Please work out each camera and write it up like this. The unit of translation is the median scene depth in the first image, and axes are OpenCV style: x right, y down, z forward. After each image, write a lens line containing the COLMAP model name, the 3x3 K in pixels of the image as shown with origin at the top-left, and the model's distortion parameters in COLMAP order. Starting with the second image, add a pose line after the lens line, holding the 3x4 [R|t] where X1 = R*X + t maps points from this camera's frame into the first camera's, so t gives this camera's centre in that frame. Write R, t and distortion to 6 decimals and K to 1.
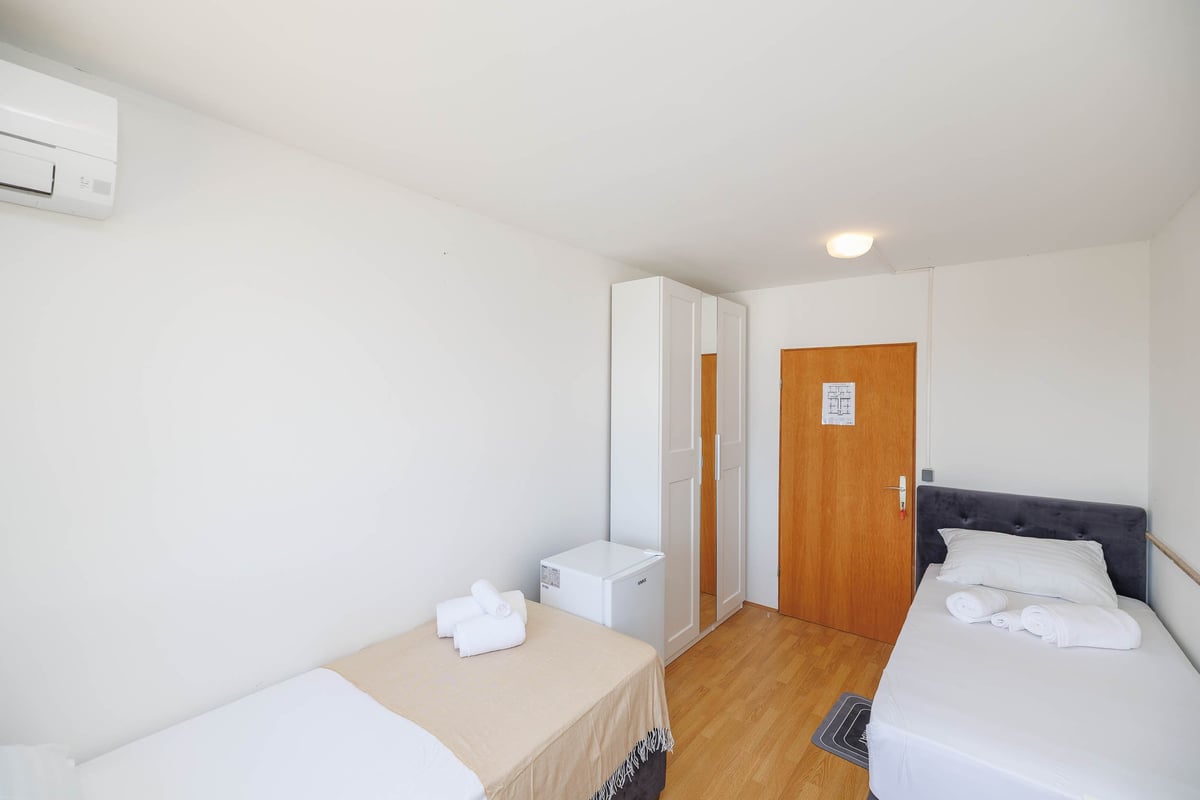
lens RADIAL K [[498.3, 0, 598.7], [0, 498.3, 396.2], [0, 0, 1]] dist [0.002958, -0.001563]
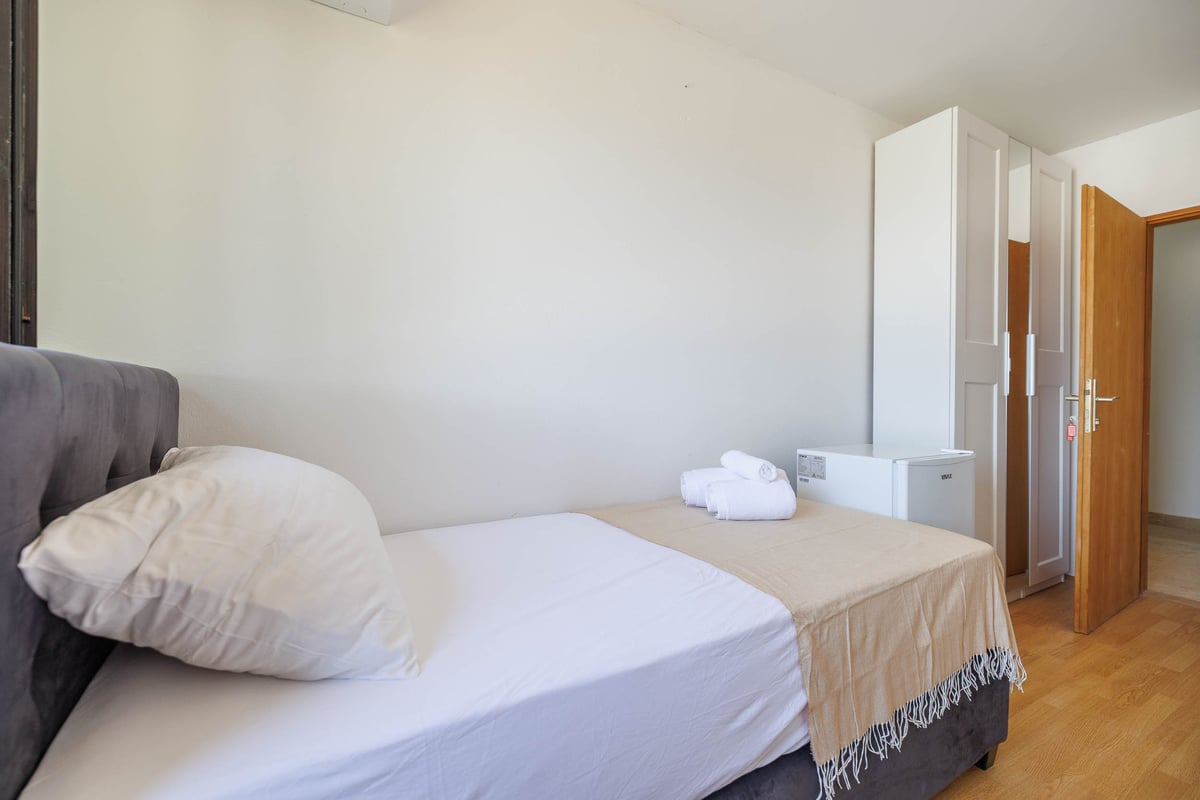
lens RADIAL K [[498.3, 0, 594.8], [0, 498.3, 401.3], [0, 0, 1]] dist [0.002958, -0.001563]
pose [[0.926690, 0.000955, -0.375826, -0.101427], [0.001524, 0.999979, 0.006298, 0.212322], [0.375824, -0.006409, 0.926669, 0.090848]]
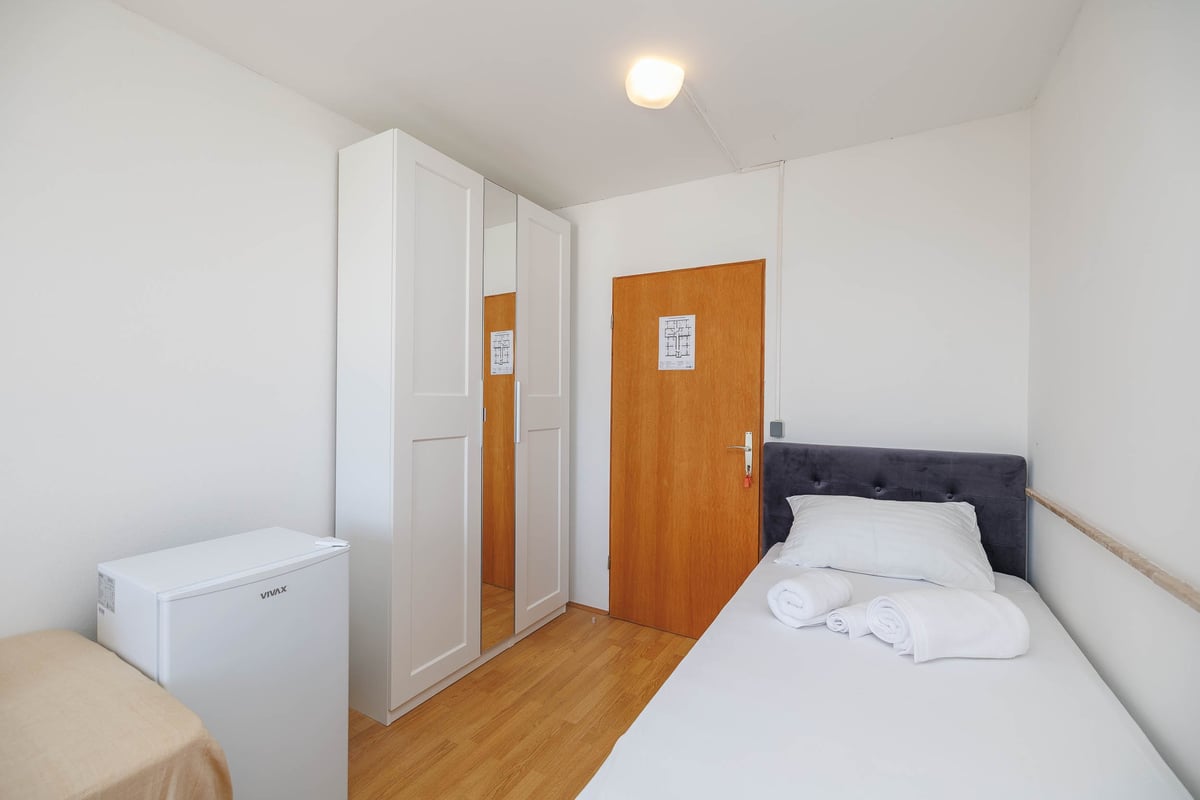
lens RADIAL K [[498.3, 0, 600.3], [0, 498.3, 393.8], [0, 0, 1]] dist [0.002958, -0.001563]
pose [[0.989026, 0.001201, 0.147734, 0.312981], [-0.001110, 0.999999, -0.000700, 0.119682], [-0.147735, 0.000528, 0.989027, 0.313729]]
